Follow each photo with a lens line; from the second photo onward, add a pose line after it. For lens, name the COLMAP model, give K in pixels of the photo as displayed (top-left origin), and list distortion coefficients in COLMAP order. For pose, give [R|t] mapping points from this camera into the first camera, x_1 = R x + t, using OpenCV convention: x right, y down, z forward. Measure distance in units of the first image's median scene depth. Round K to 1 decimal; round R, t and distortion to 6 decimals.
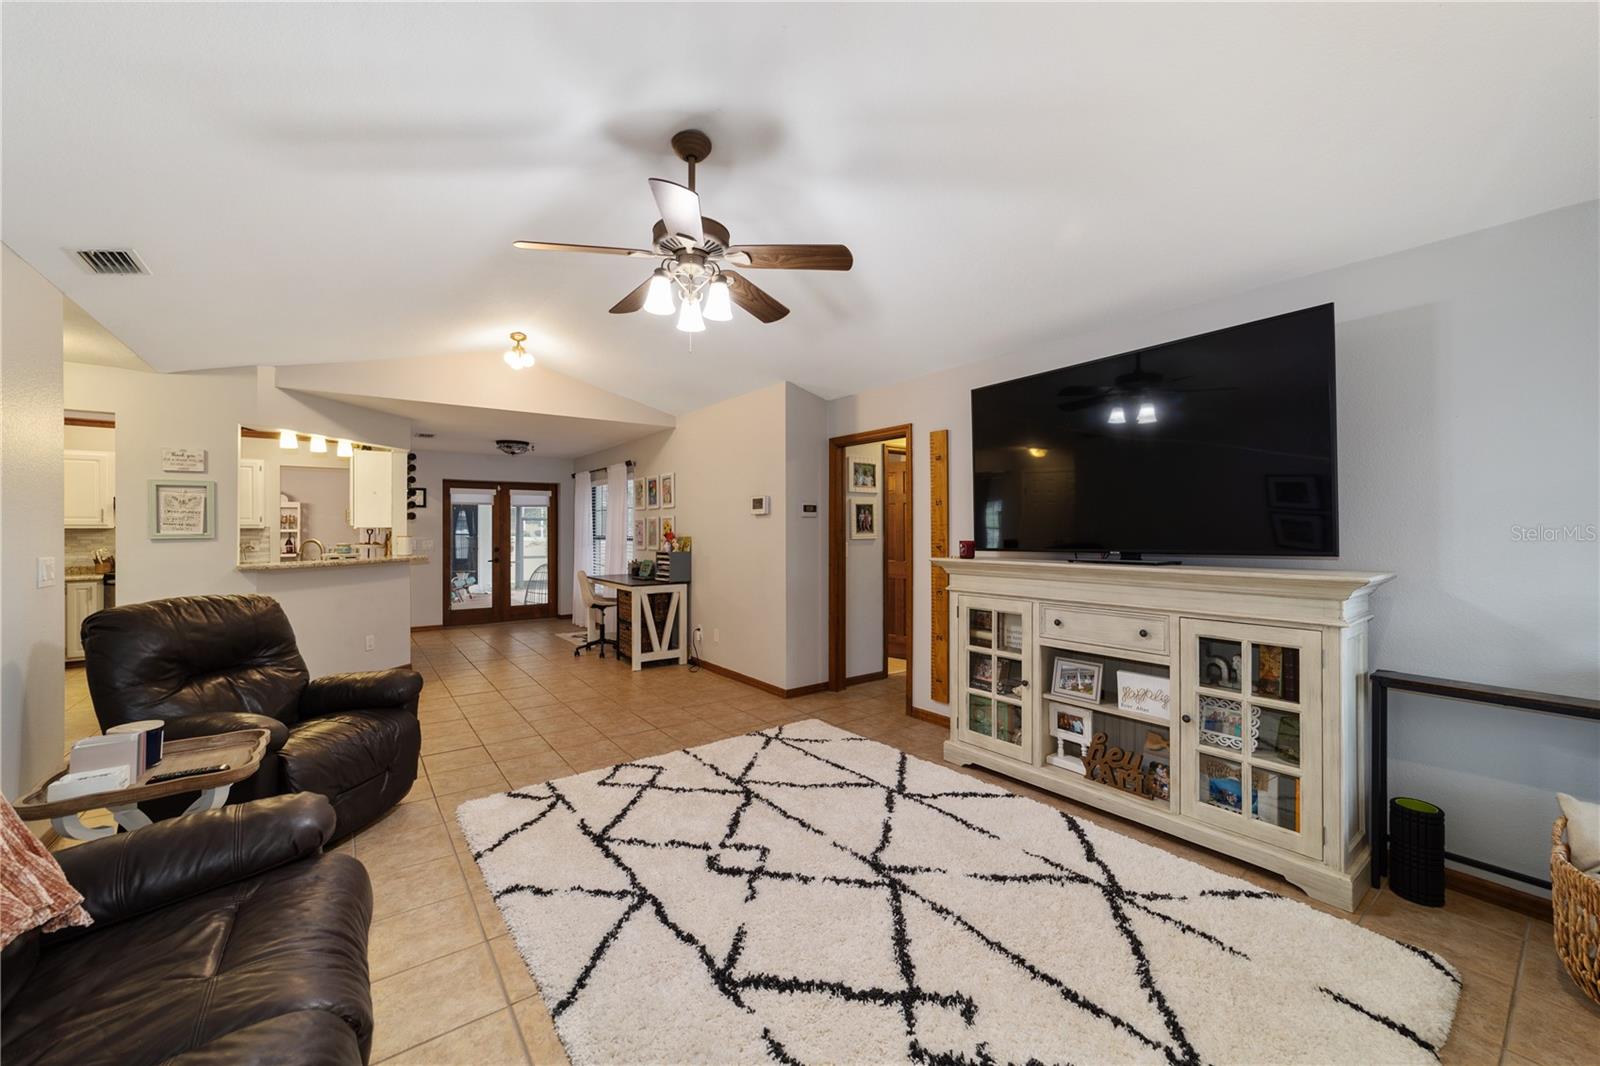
lens RADIAL K [[613.4, 0, 796.8], [0, 613.4, 528.9], [0, 0, 1]] dist [-0.019919, 0.009082]
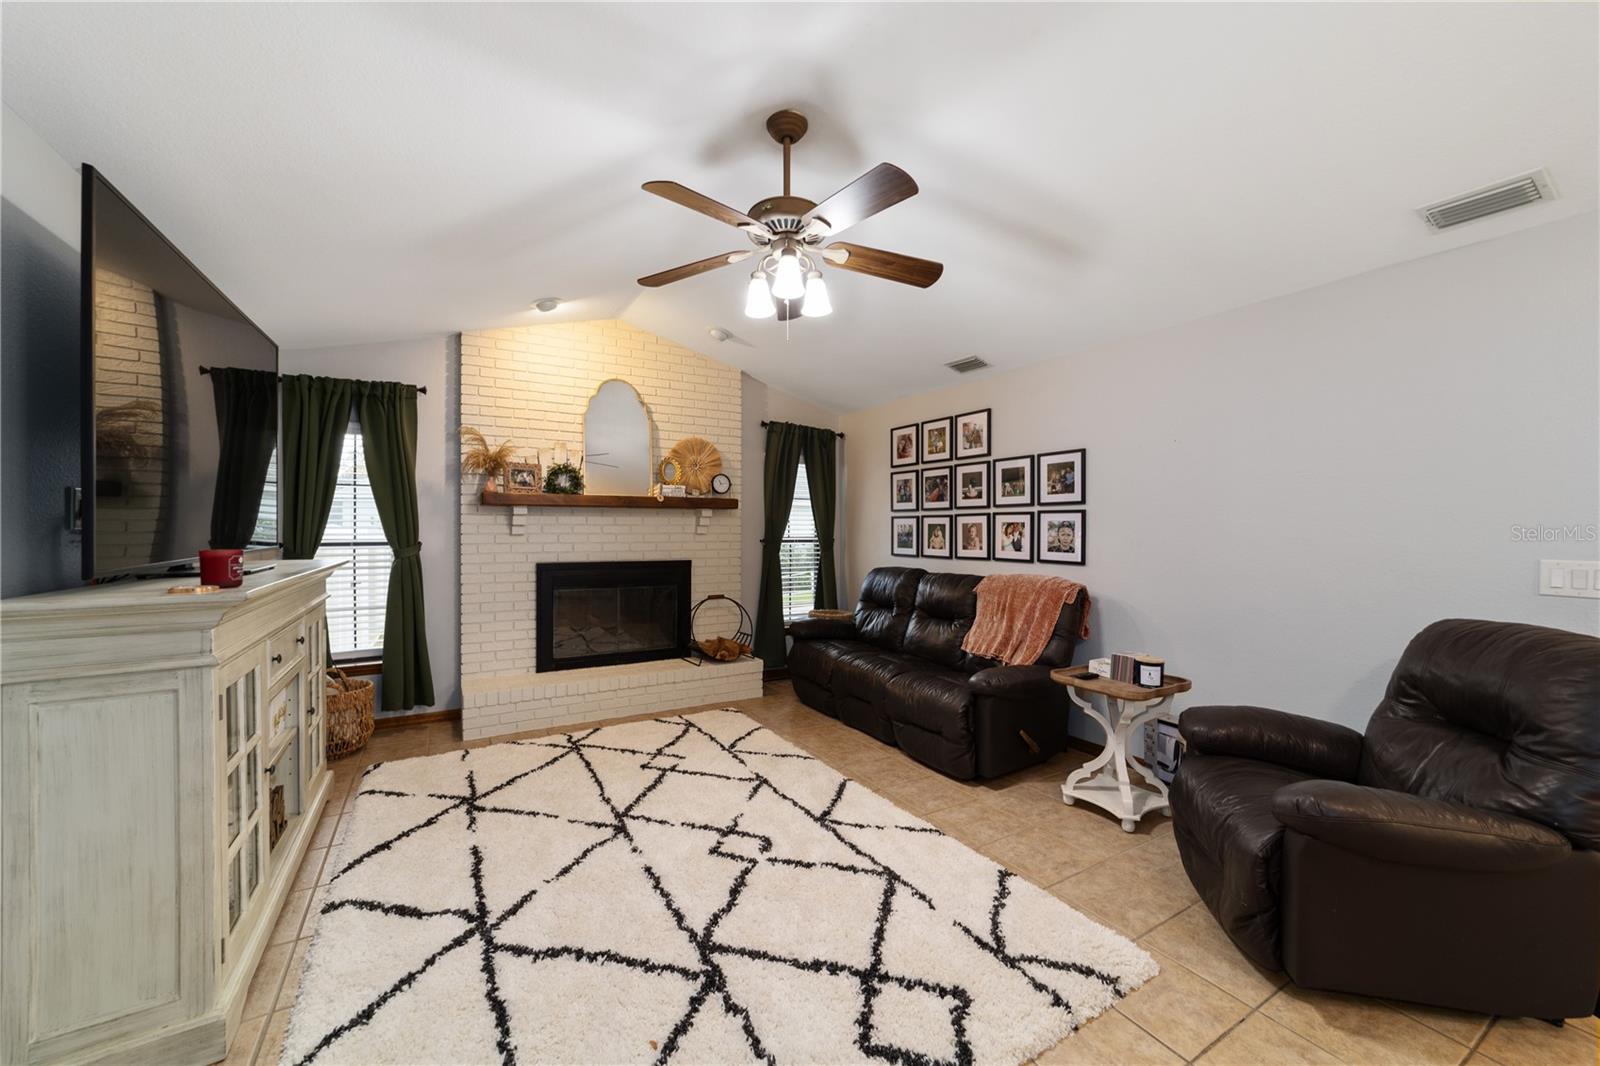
lens RADIAL K [[613.4, 0, 796.8], [0, 613.4, 528.9], [0, 0, 1]] dist [-0.019919, 0.009082]
pose [[-0.993435, 0.000128, 0.114395, -0.248837], [-0.000080, 0.999998, -0.001815, 0.004187], [-0.114395, -0.001812, -0.993434, 1.634115]]
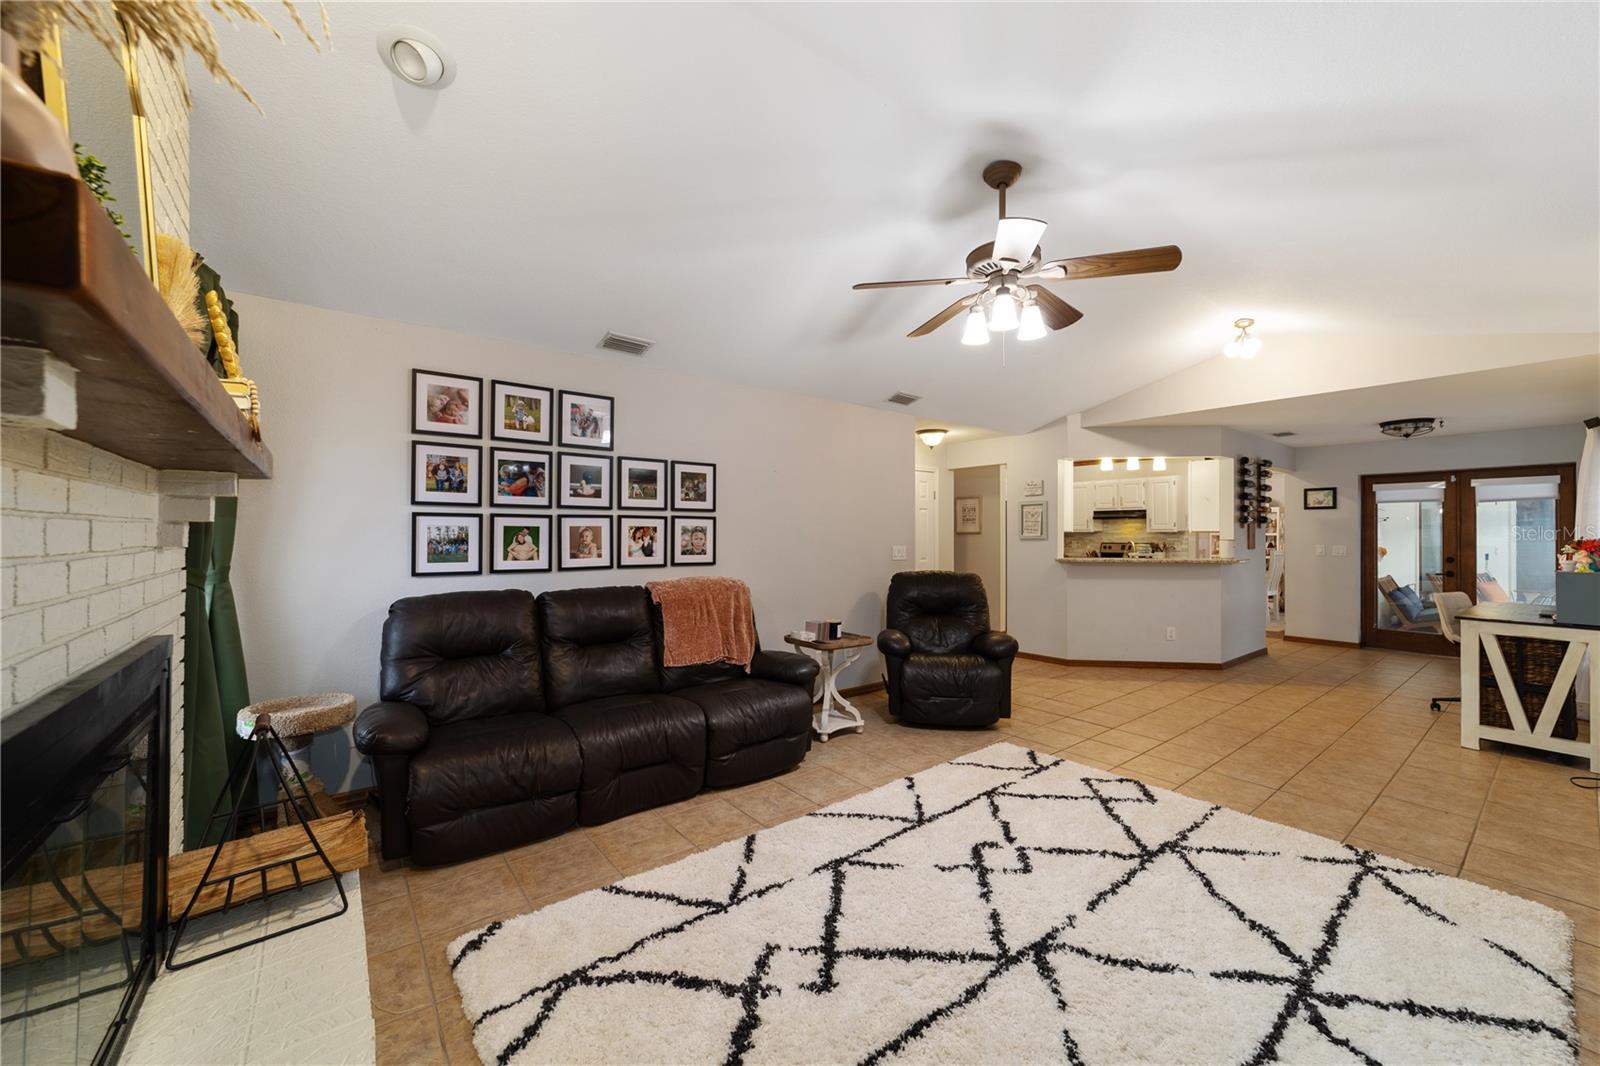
lens RADIAL K [[613.4, 0, 796.8], [0, 613.4, 528.9], [0, 0, 1]] dist [-0.019919, 0.009082]
pose [[0.014357, -0.006200, -0.999878, 0.741371], [-0.000108, 0.999981, -0.006202, 0.000258], [0.999897, 0.000197, 0.014356, 0.523326]]
